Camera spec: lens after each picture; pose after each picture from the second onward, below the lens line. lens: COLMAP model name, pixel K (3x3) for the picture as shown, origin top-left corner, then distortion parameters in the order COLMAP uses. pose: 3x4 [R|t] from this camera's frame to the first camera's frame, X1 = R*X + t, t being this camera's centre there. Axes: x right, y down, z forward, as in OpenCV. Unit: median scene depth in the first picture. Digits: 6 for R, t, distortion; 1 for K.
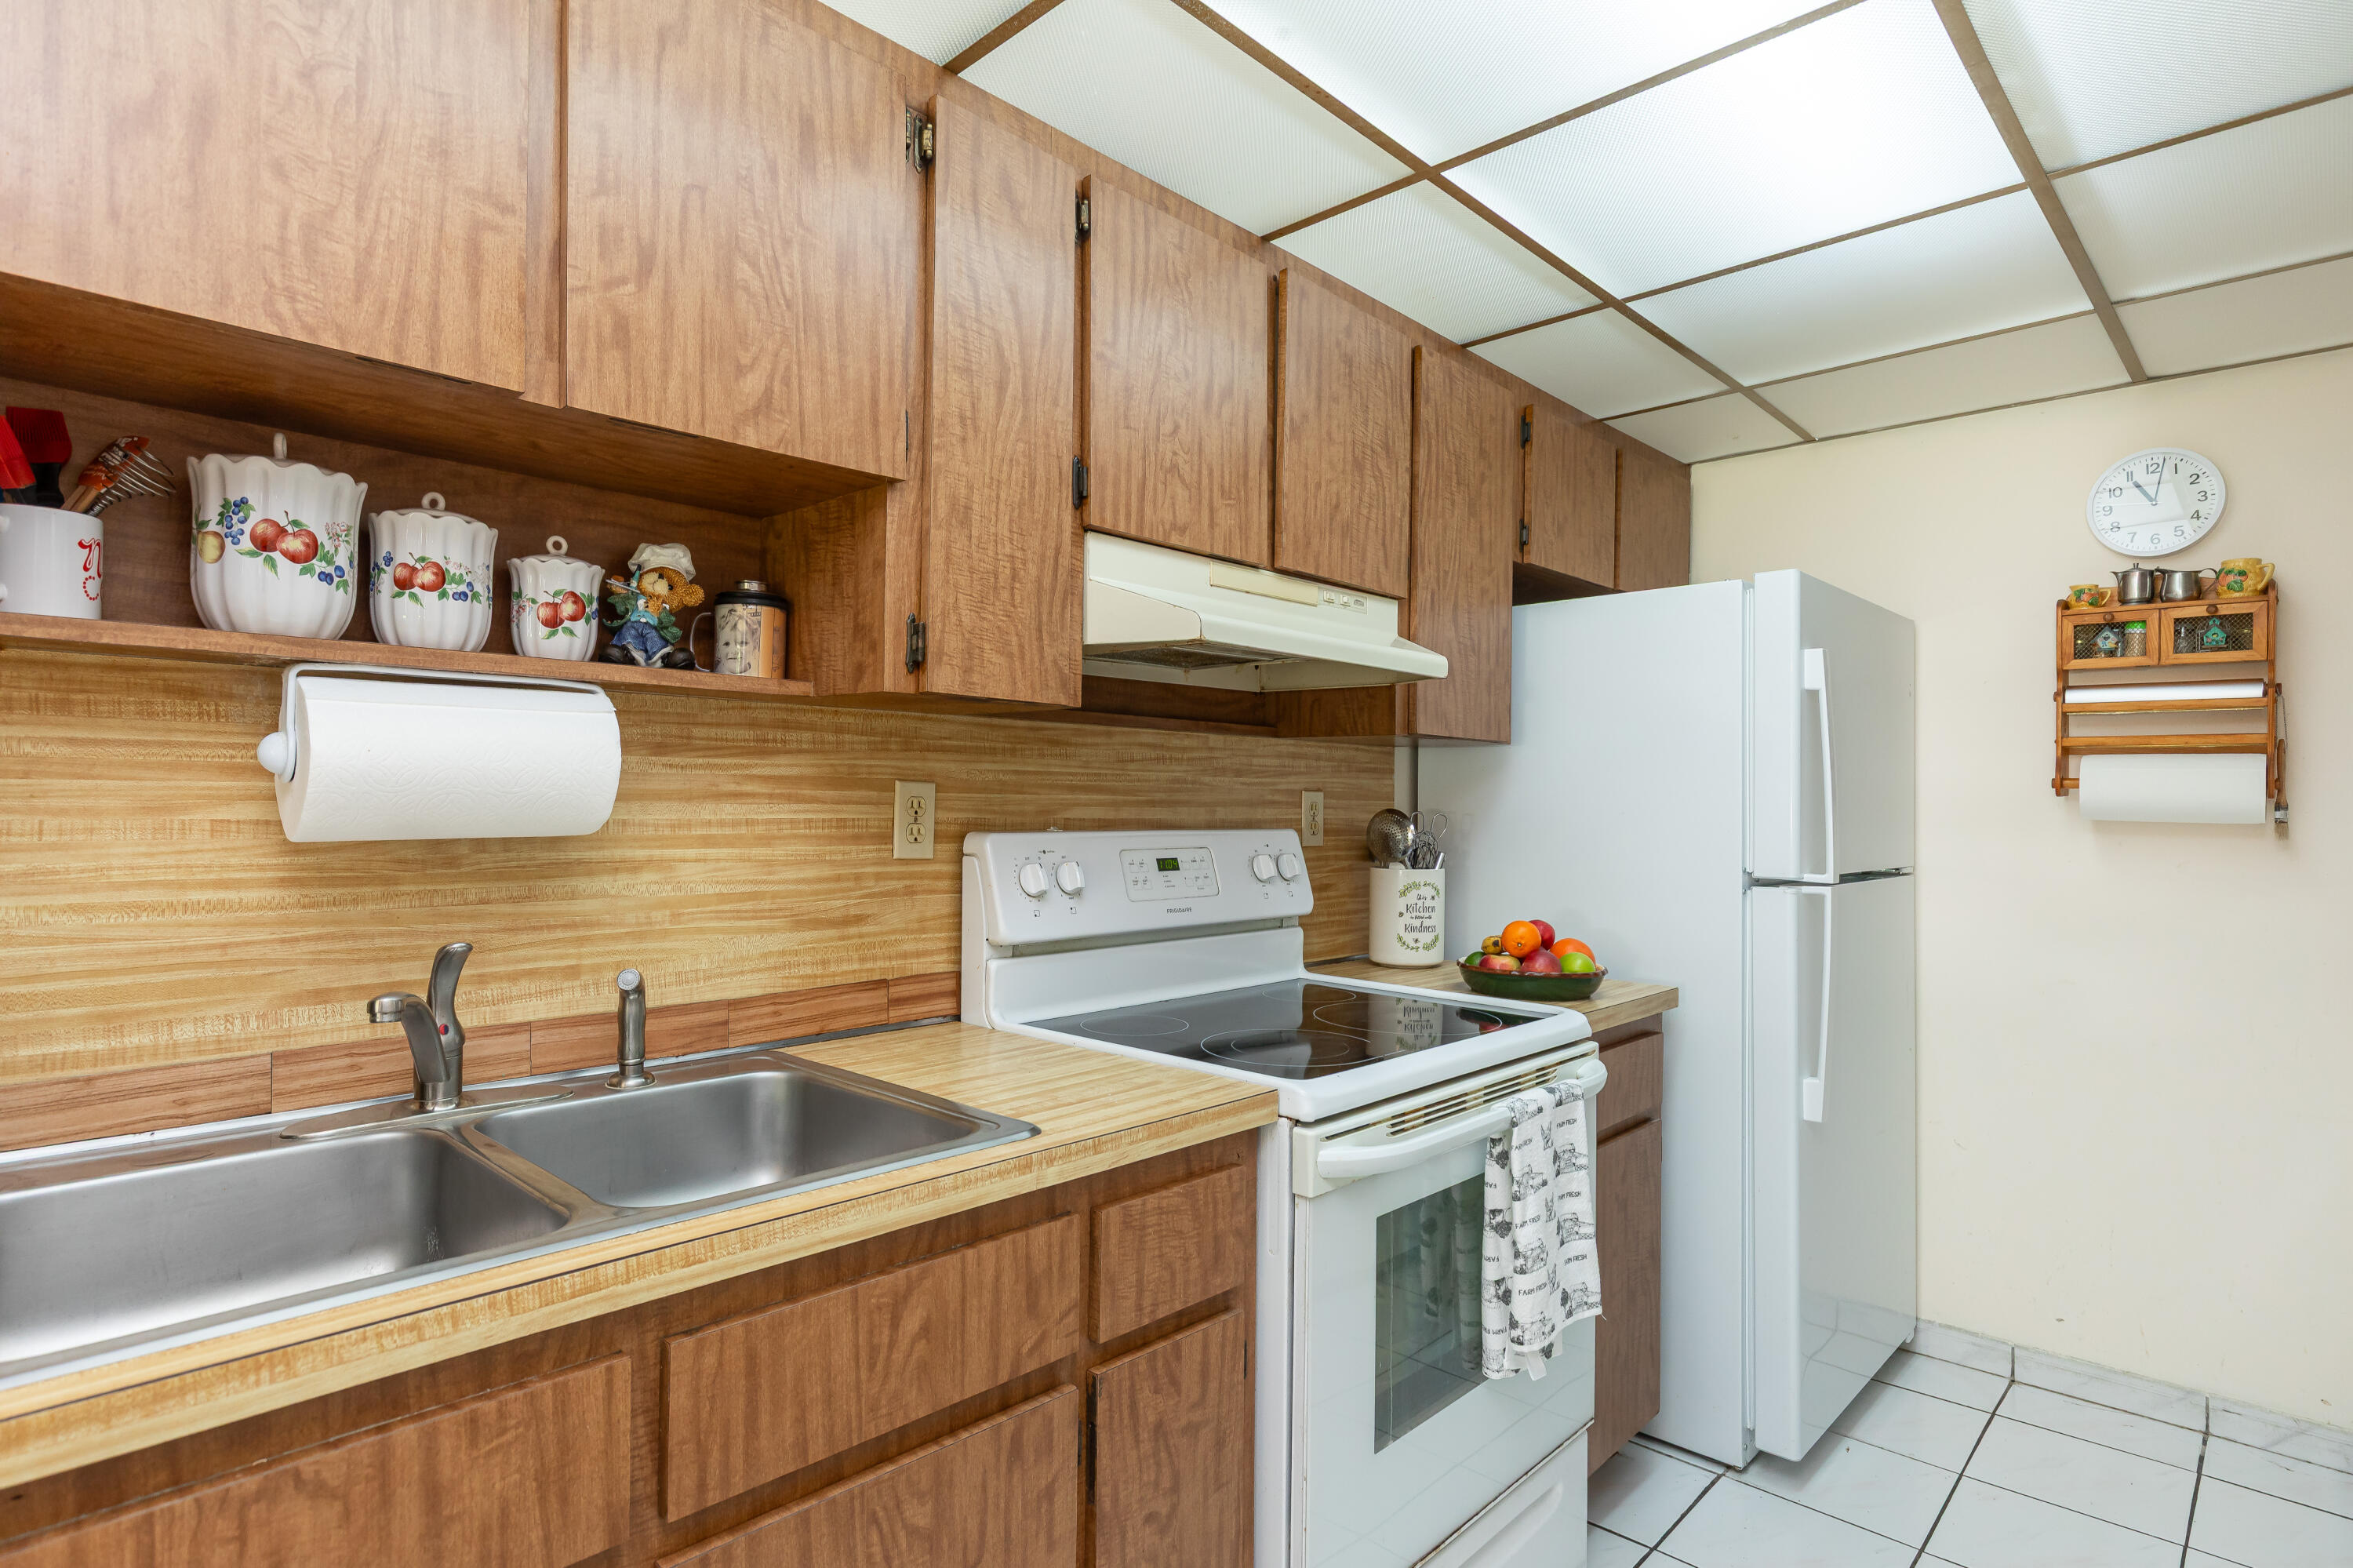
lens RADIAL K [[1222.5, 0, 1157.8], [0, 1222.5, 785.9], [0, 0, 1]] dist [0.000334, -0.000311]
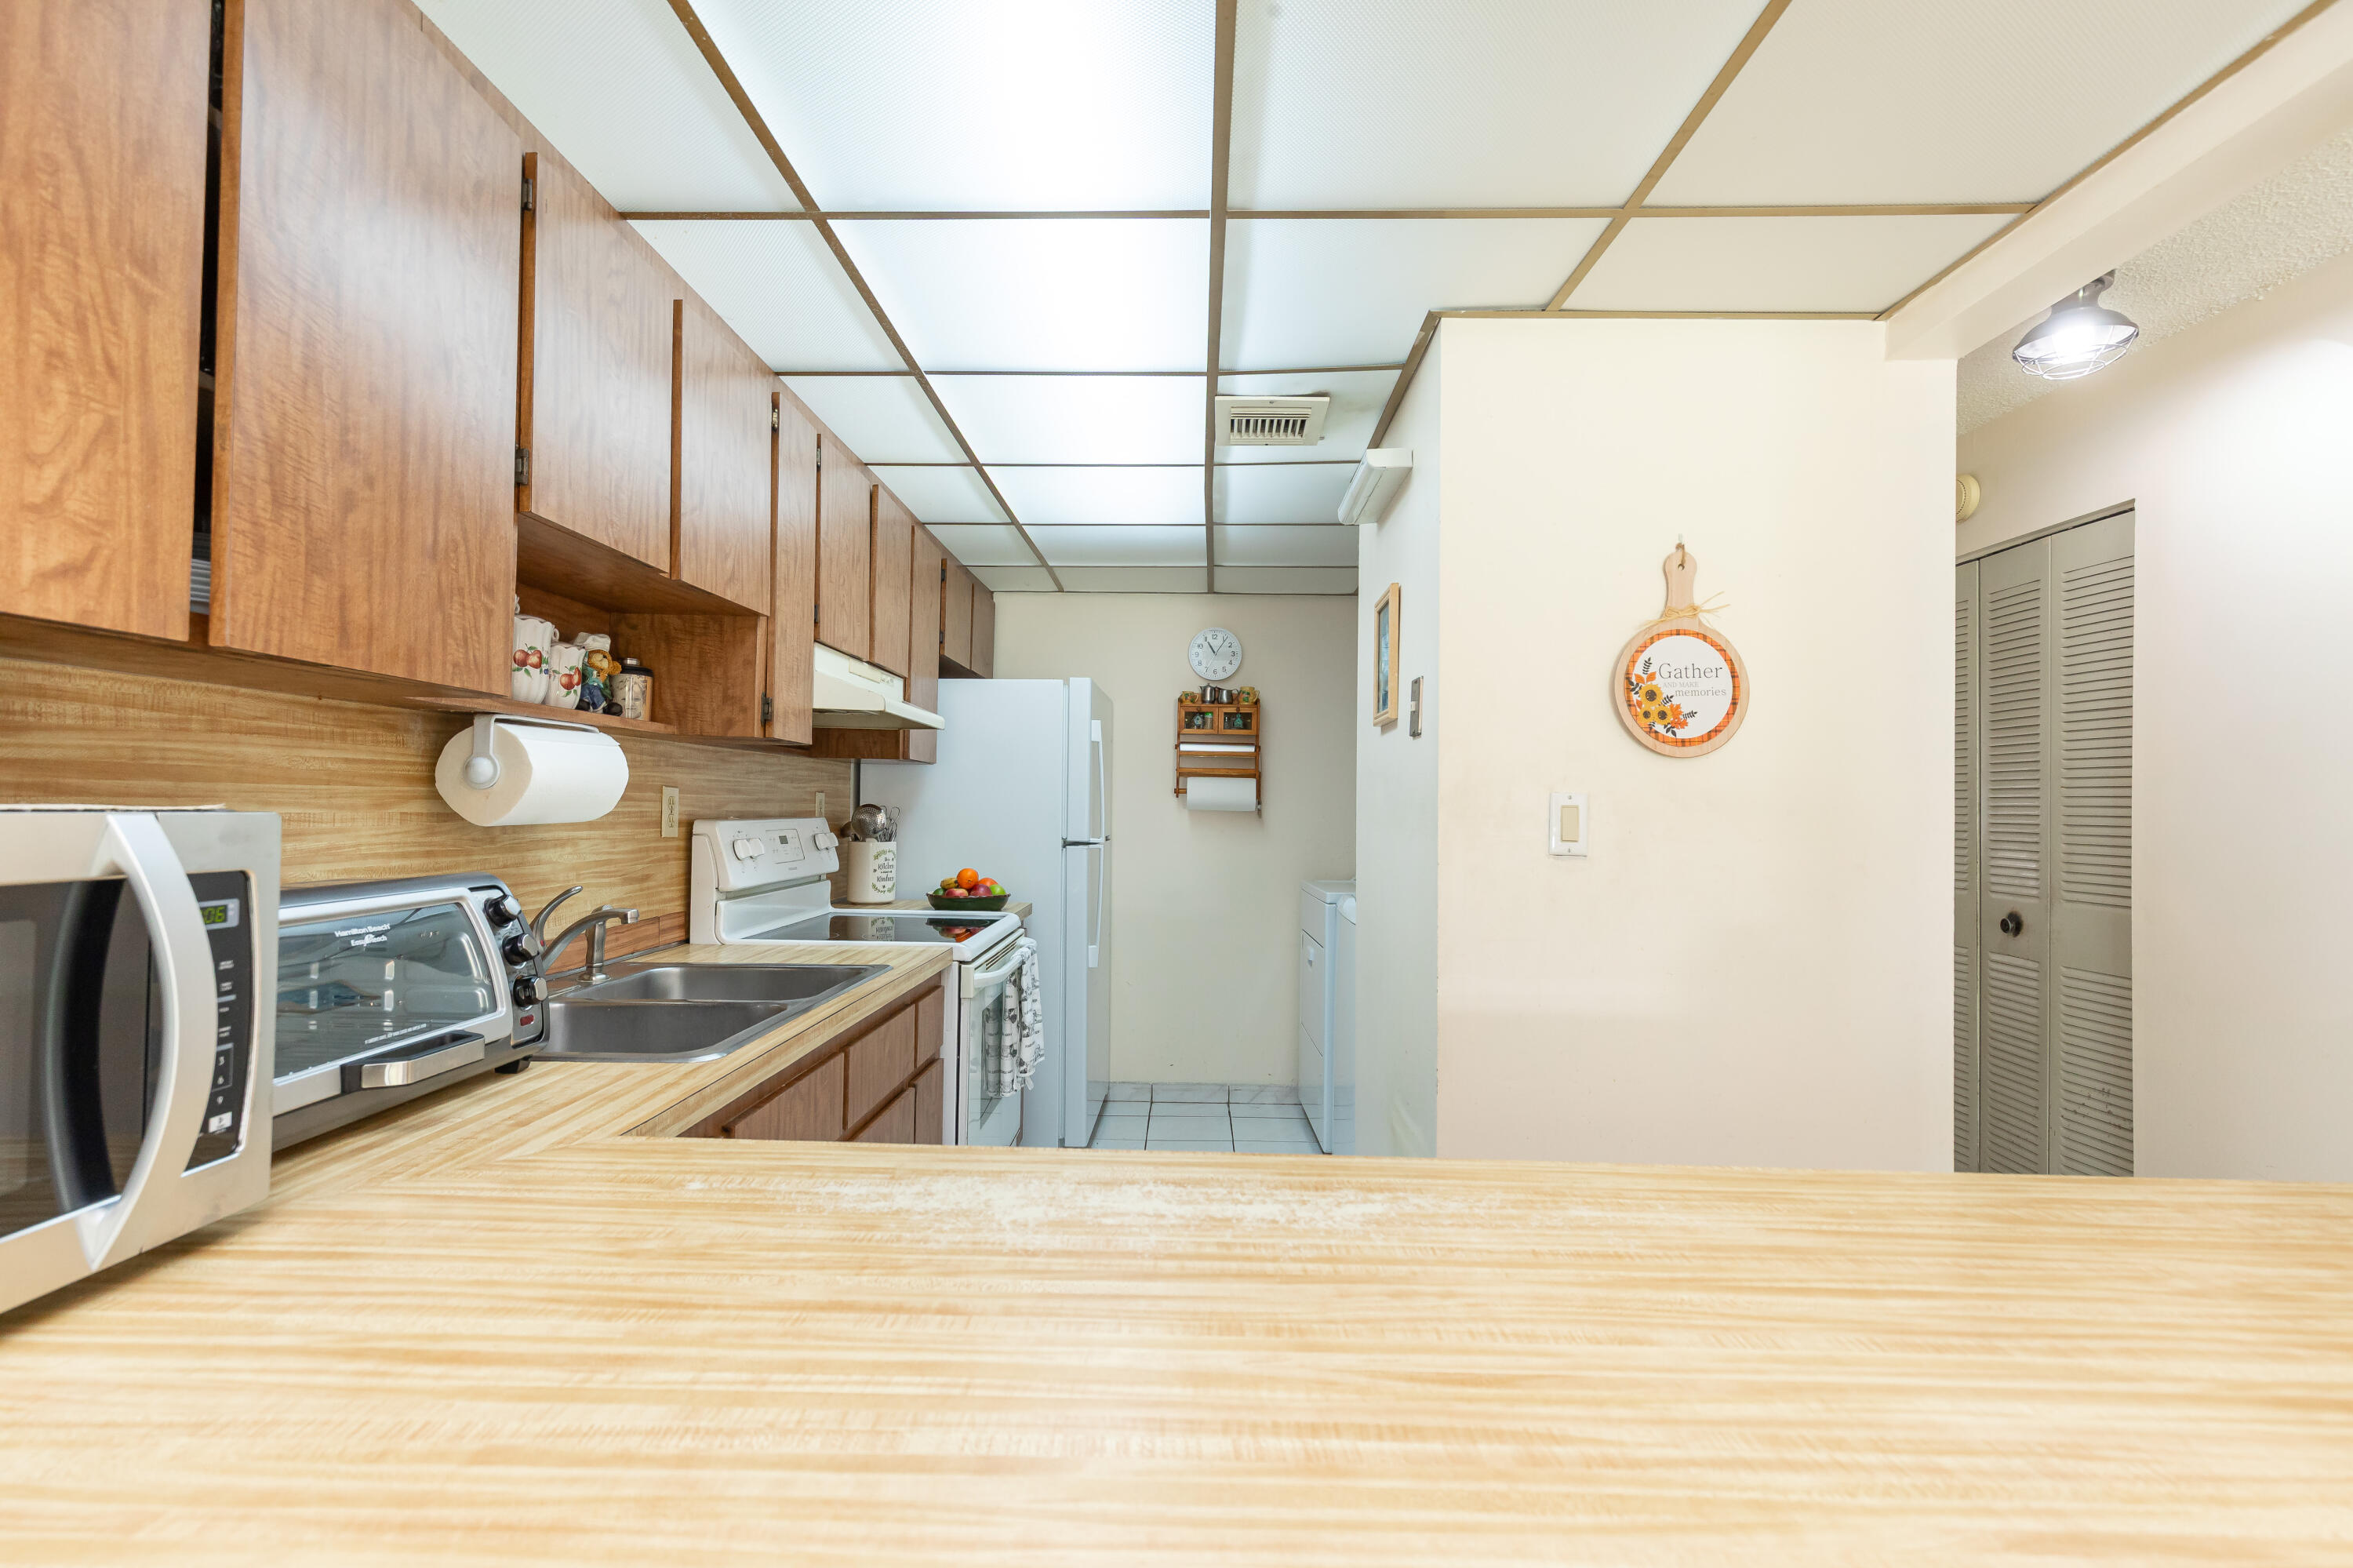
lens RADIAL K [[1106.1, 0, 1176.5], [0, 1106.1, 784.0], [0, 0, 1]] dist [0.012870, -0.000107]
pose [[0.735328, 0.012302, 0.677599, -0.707326], [-0.013416, 0.999904, -0.003594, -0.010704], [-0.677578, -0.006448, 0.735422, -0.463928]]
